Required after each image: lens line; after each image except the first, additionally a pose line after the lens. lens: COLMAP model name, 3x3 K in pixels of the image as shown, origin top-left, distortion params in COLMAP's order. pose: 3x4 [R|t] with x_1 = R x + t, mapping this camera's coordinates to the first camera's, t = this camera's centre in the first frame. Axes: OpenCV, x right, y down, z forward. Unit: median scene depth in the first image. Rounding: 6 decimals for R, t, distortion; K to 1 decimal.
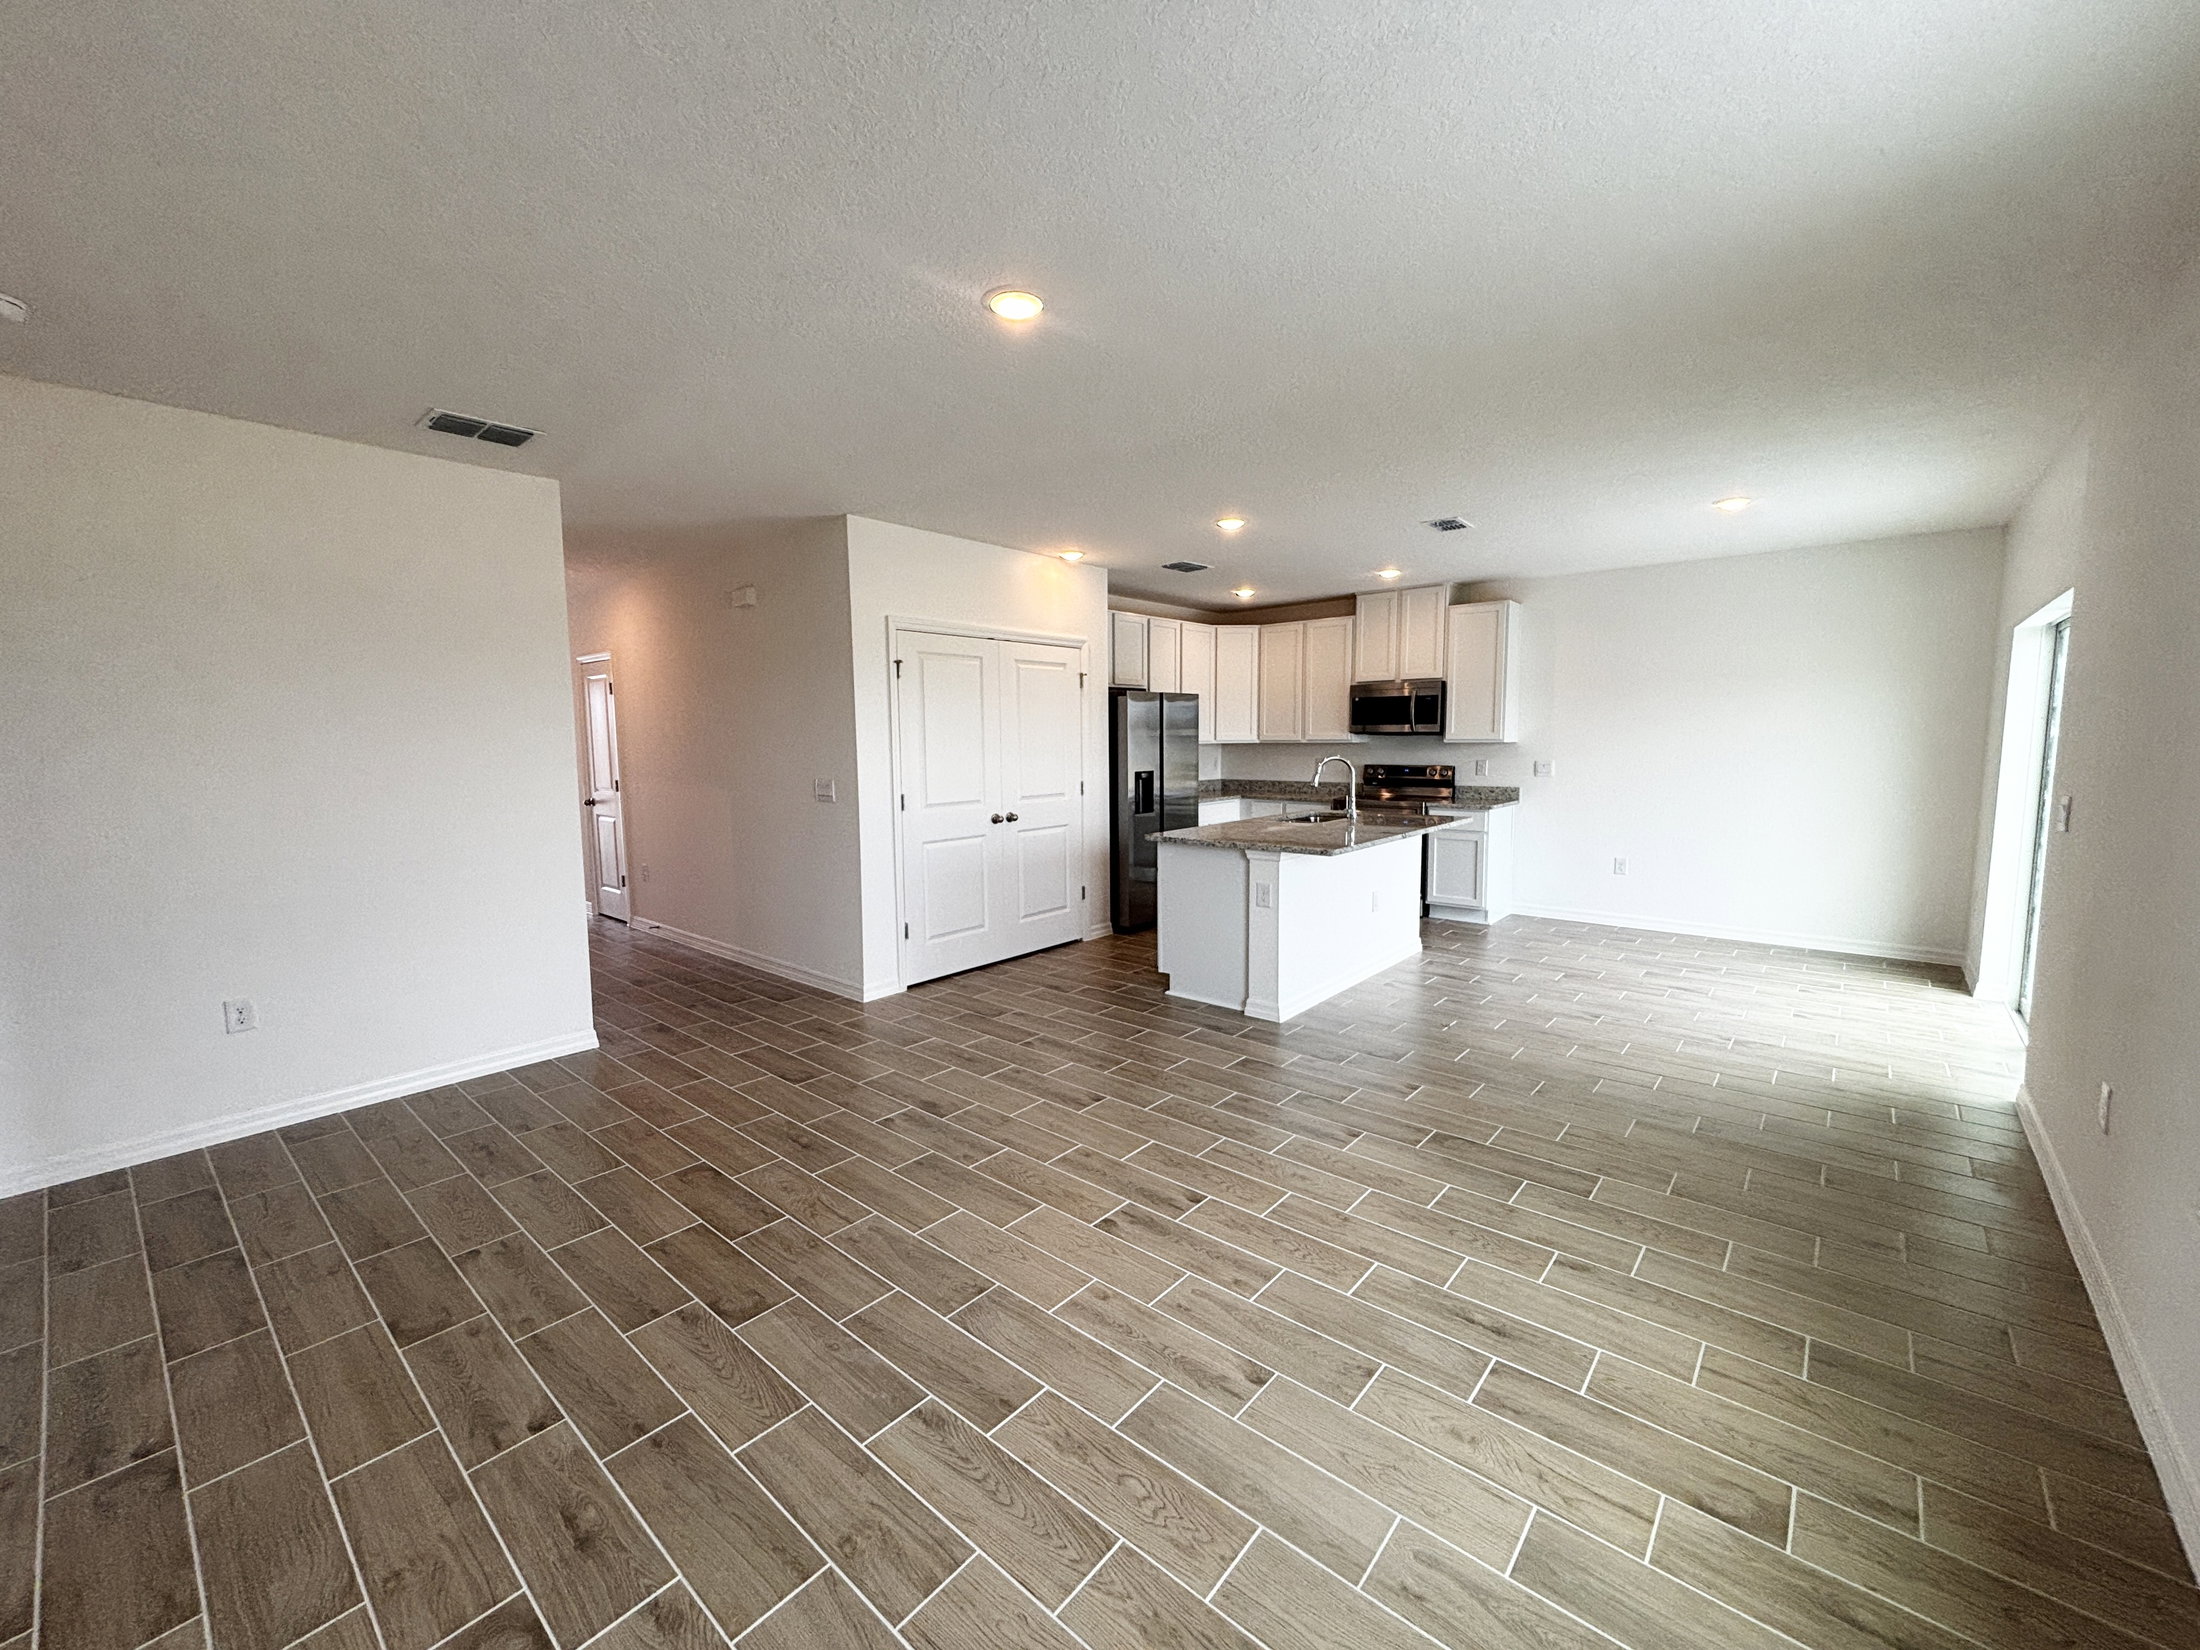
lens RADIAL K [[886.6, 0, 1108.2], [0, 886.6, 823.6], [0, 0, 1]] dist [-0.008795, -0.000184]
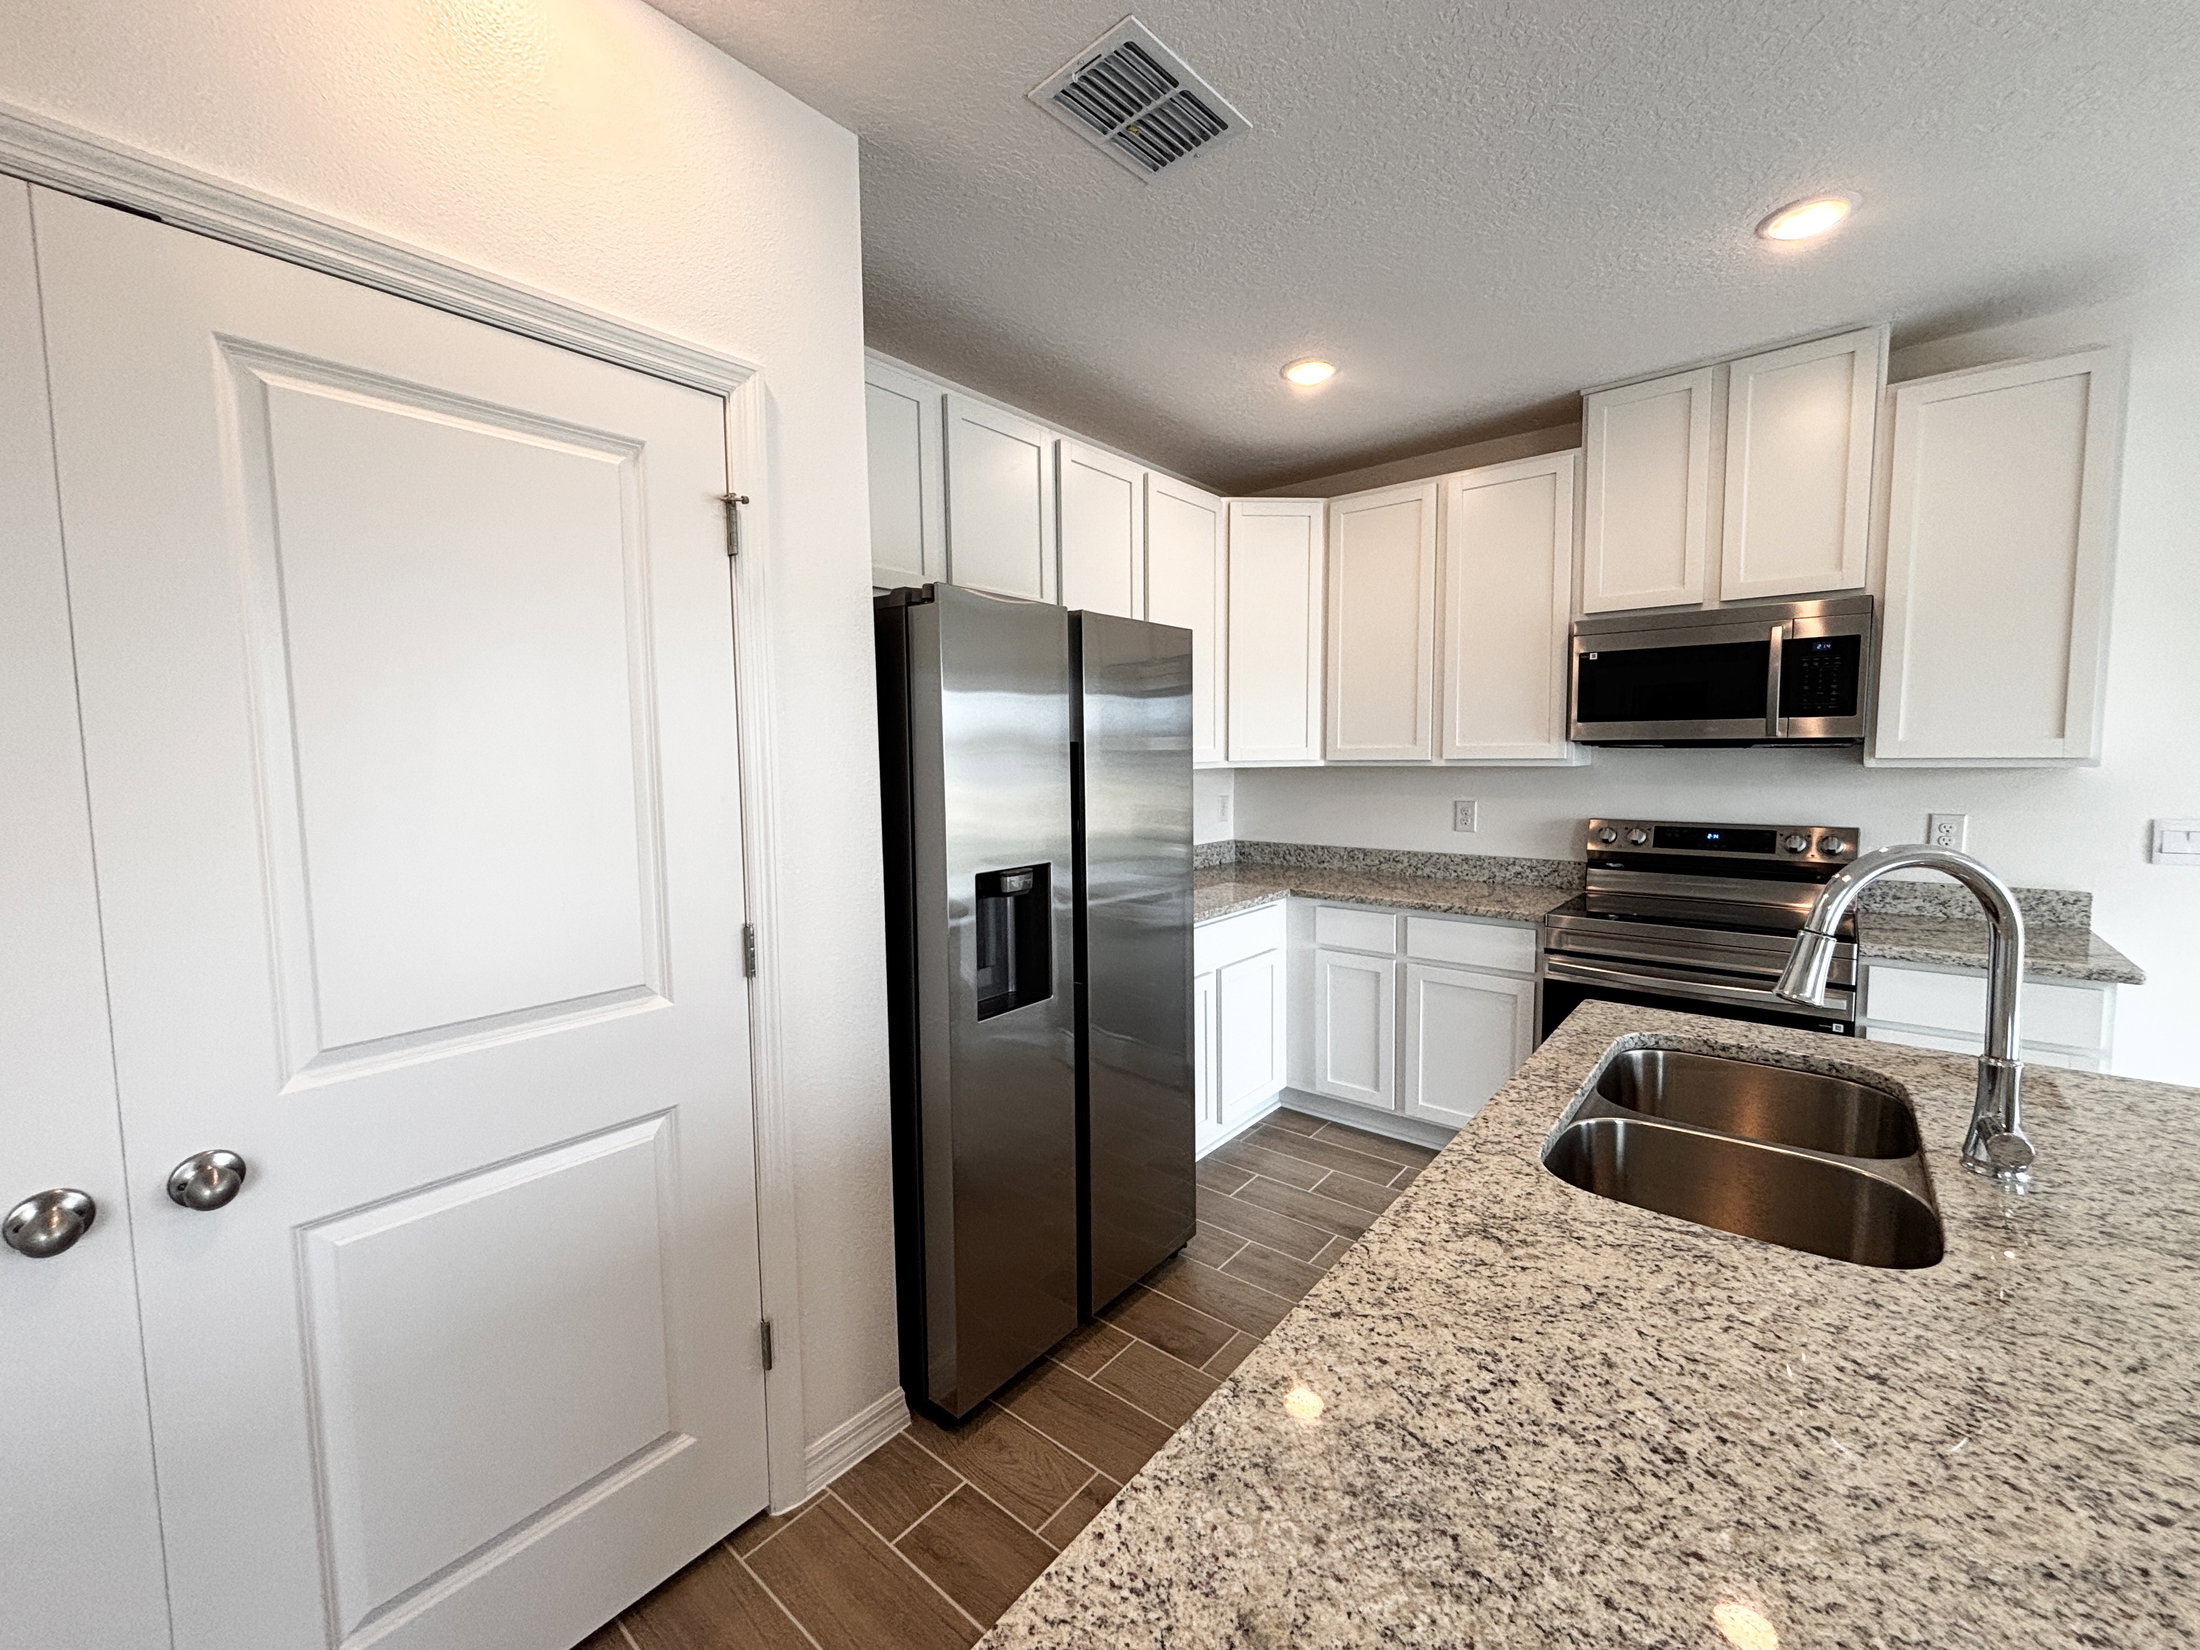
lens RADIAL K [[886.6, 0, 1108.2], [0, 886.6, 823.6], [0, 0, 1]] dist [-0.008795, -0.000184]
pose [[0.999768, -0.004277, 0.021117, 0.057904], [0.004708, 0.999781, -0.020412, -0.060023], [-0.021026, 0.020506, 0.999569, 0.620752]]
